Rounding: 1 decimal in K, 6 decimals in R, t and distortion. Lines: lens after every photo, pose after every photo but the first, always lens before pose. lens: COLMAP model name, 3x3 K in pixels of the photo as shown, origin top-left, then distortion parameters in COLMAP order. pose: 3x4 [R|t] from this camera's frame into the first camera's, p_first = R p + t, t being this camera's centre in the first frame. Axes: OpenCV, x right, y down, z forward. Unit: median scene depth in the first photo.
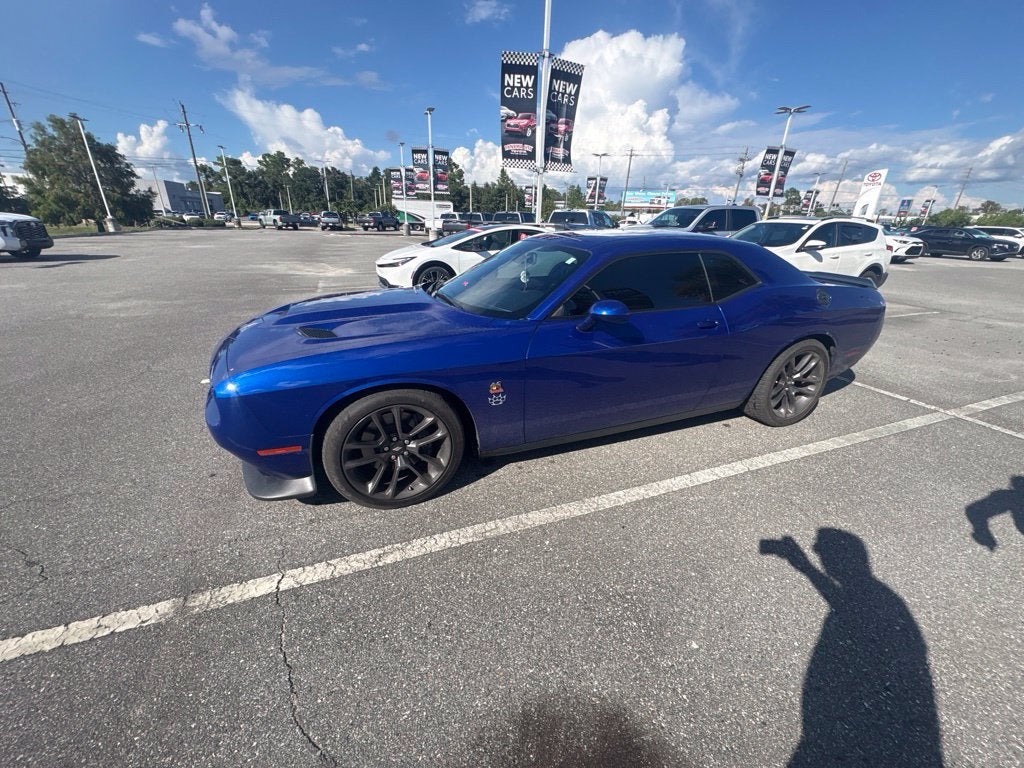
lens RADIAL K [[409.5, 0, 512.2], [0, 409.5, 381.6], [0, 0, 1]] dist [0.001772, -0.000772]
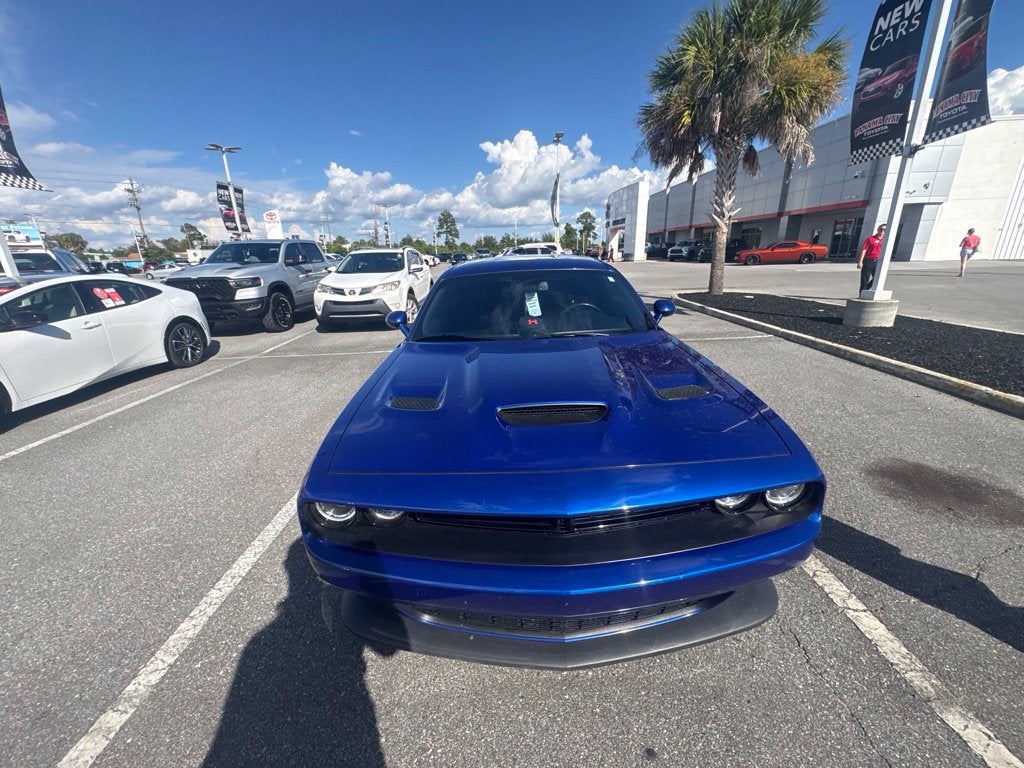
lens RADIAL K [[409.5, 0, 512.4], [0, 409.5, 380.0], [0, 0, 1]] dist [0.001772, -0.000772]
pose [[0.351771, -0.313820, 0.881915, -0.257042], [0.381932, 0.908260, 0.170853, -0.079871], [-0.854626, 0.276731, 0.439357, 0.187767]]
